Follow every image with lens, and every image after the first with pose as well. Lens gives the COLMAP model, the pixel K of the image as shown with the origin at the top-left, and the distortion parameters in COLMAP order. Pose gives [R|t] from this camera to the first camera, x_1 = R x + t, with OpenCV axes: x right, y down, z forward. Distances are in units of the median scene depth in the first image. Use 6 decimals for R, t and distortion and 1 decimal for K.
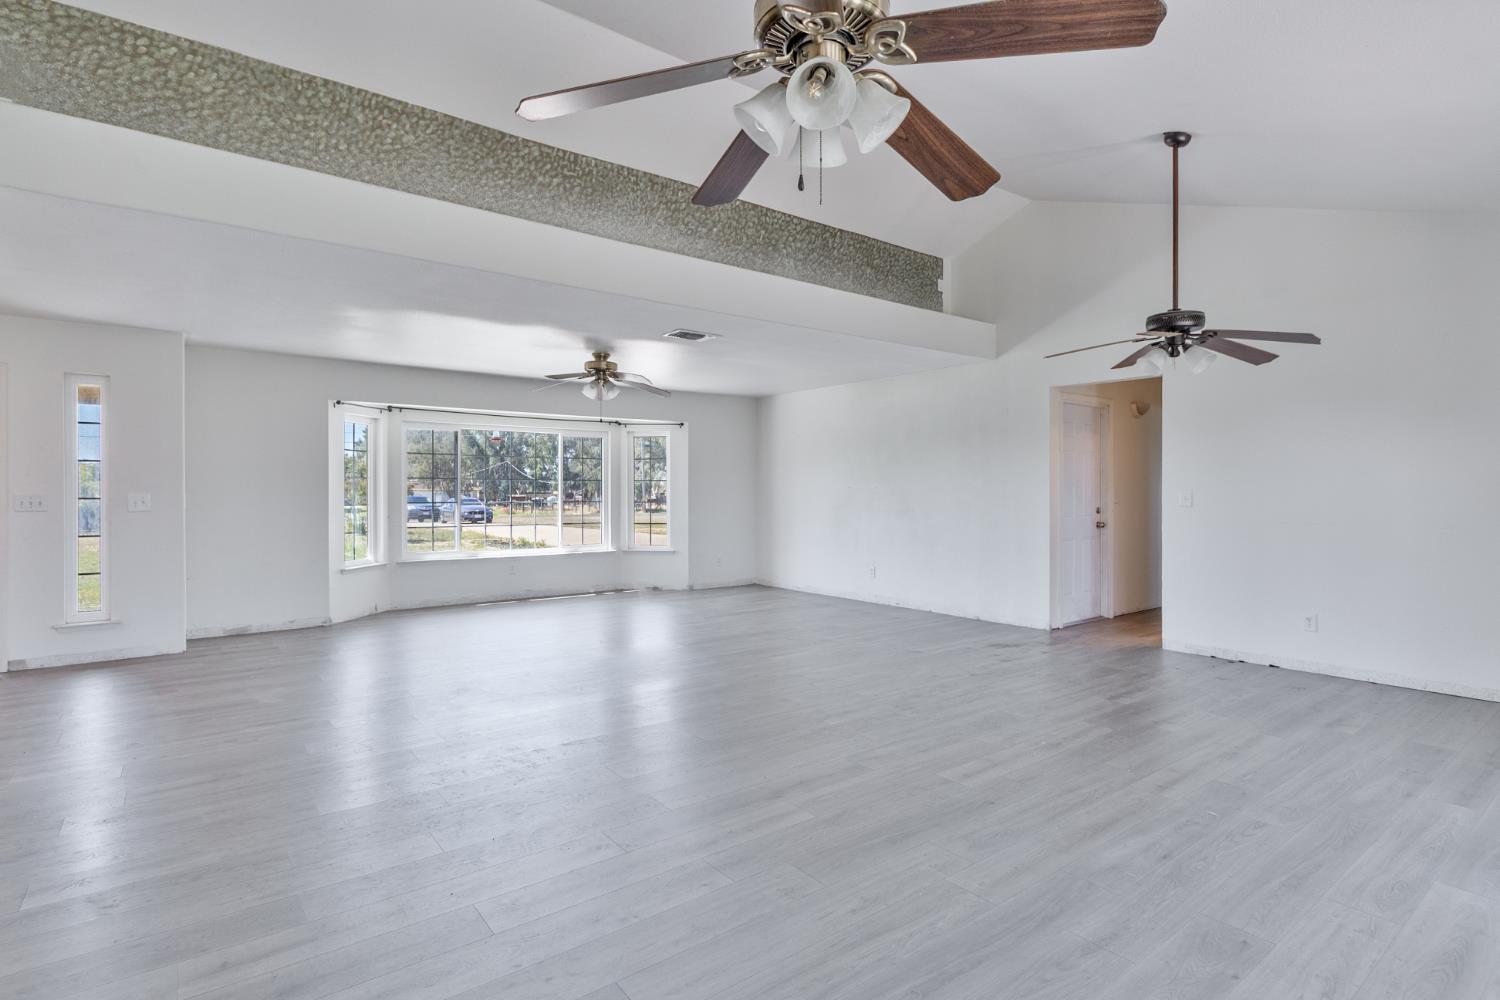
lens RADIAL K [[739.7, 0, 750.3], [0, 739.7, 482.2], [0, 0, 1]] dist [-0.000646, -0.001140]
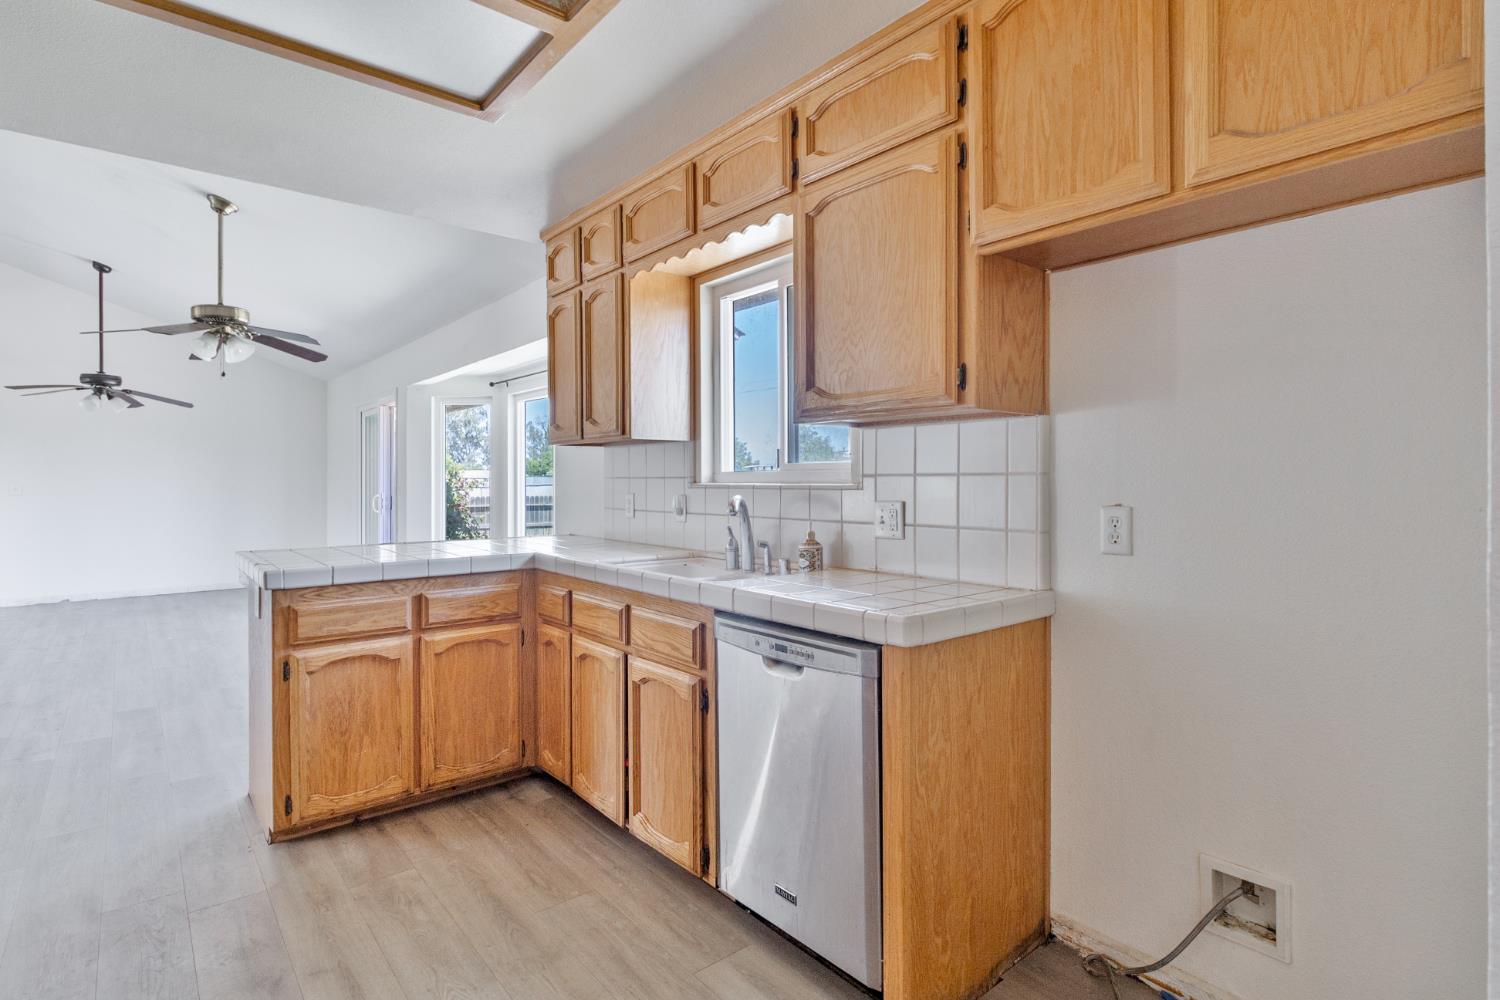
lens RADIAL K [[739.7, 0, 750.3], [0, 739.7, 482.2], [0, 0, 1]] dist [-0.000646, -0.001140]
pose [[-0.042240, -0.004334, 0.999098, -0.892298], [-0.005361, 0.999977, 0.004111, -0.003364], [-0.999093, -0.005183, -0.042263, -0.289775]]
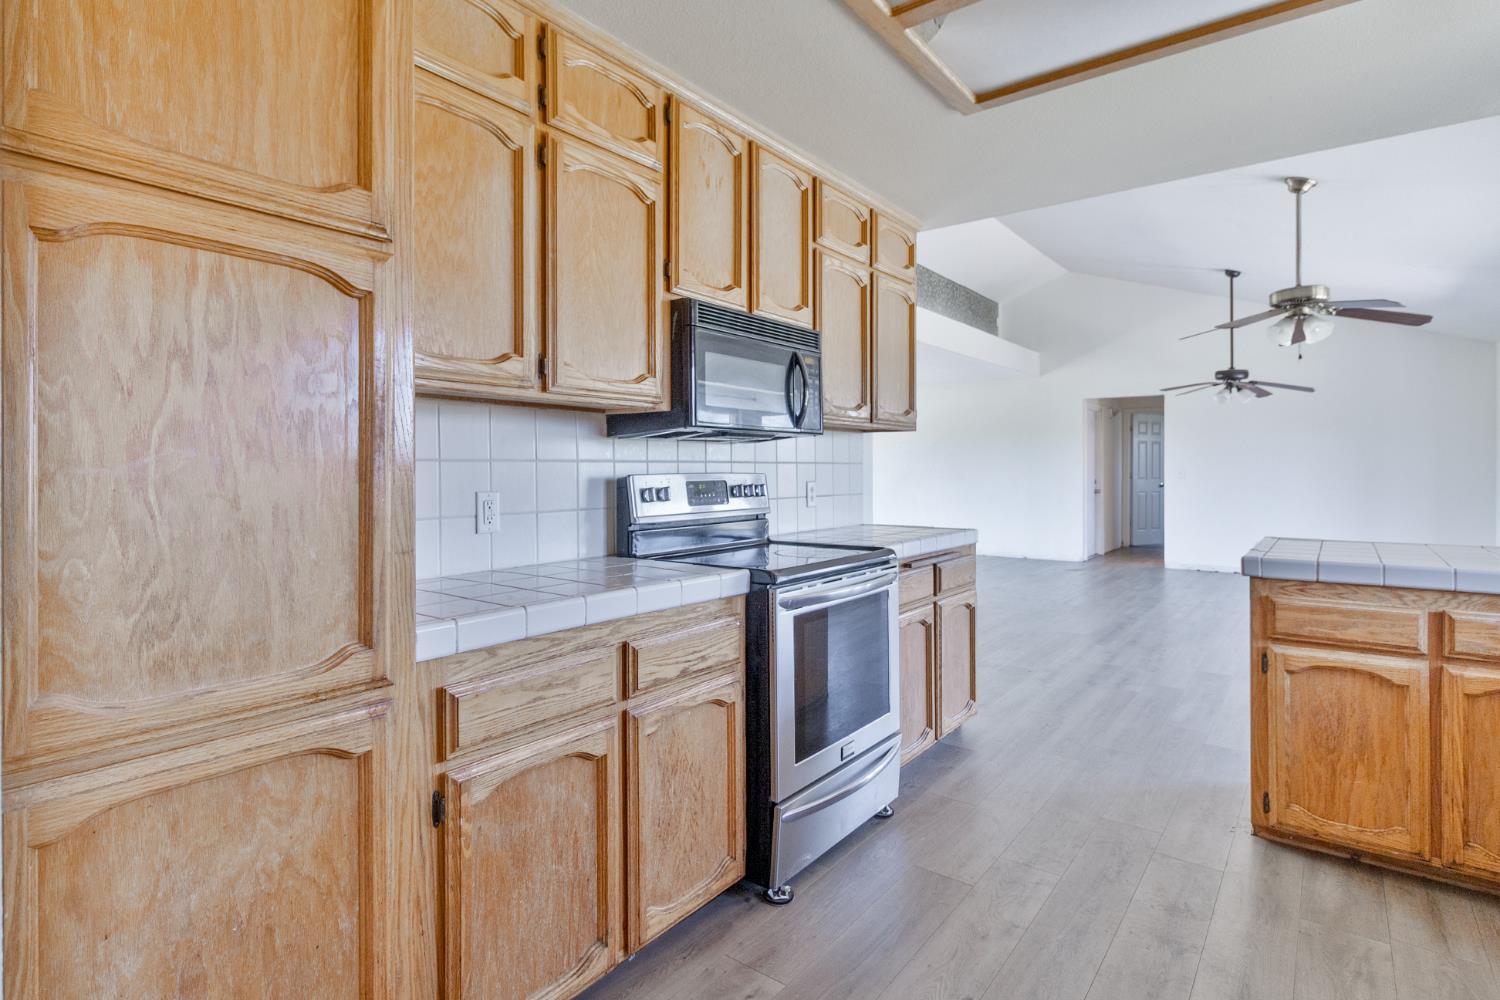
lens RADIAL K [[748.1, 0, 748.3], [0, 748.1, 471.3], [0, 0, 1]] dist [-0.009260, -0.000198]
pose [[0.967732, -0.005285, 0.251925, -0.828848], [0.002238, 0.999921, 0.012379, -0.003581], [-0.251970, -0.011416, 0.967668, -0.378383]]
